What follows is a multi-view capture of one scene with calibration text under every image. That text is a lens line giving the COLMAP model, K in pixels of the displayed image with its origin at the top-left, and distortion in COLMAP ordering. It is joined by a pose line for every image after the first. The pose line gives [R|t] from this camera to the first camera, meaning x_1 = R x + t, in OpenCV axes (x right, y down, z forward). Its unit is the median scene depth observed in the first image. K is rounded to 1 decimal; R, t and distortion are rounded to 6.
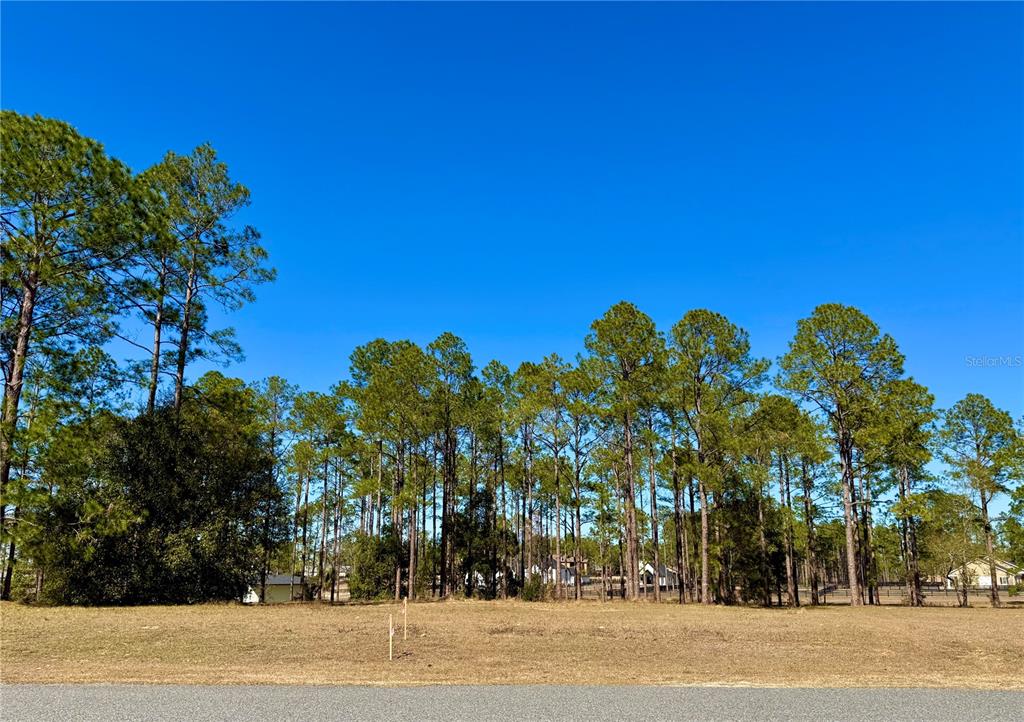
lens RADIAL K [[774.4, 0, 512.1], [0, 774.4, 413.7], [0, 0, 1]] dist [0.104329, -0.187519]
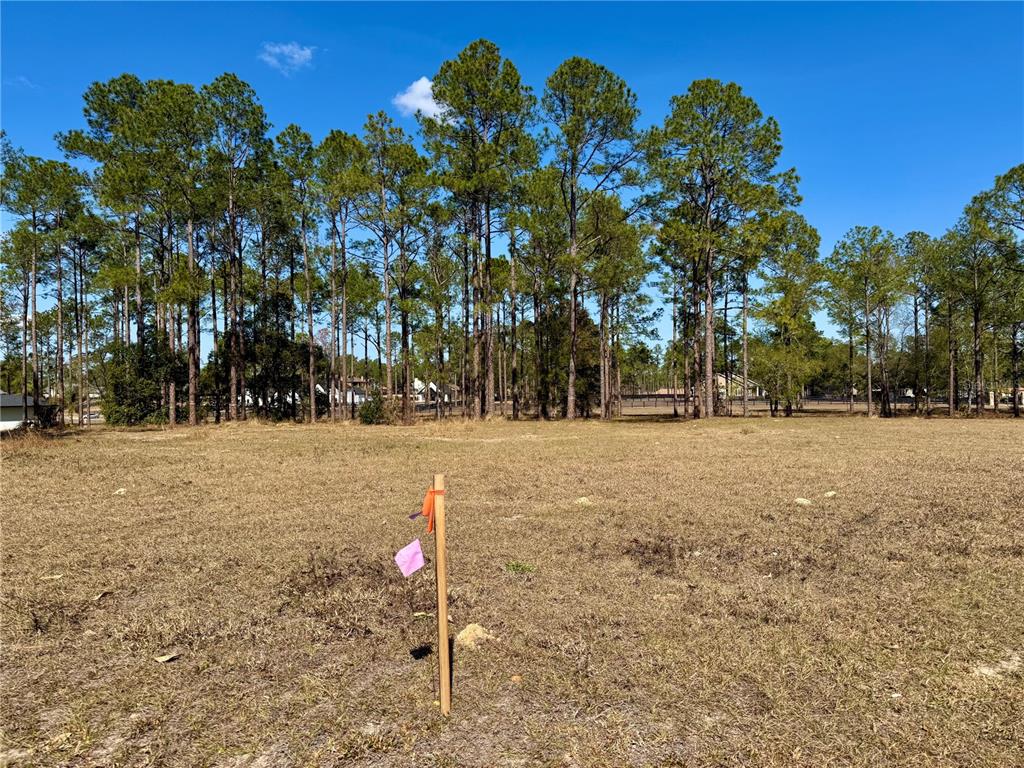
lens RADIAL K [[707.7, 0, 510.9], [0, 707.7, 393.7], [0, 0, 1]] dist [0.072427, -0.095265]
pose [[0.950893, -0.013302, 0.309234, -0.040708], [-0.049705, 0.979547, 0.194980, 0.044974], [-0.305503, -0.200776, 0.930783, 0.206028]]
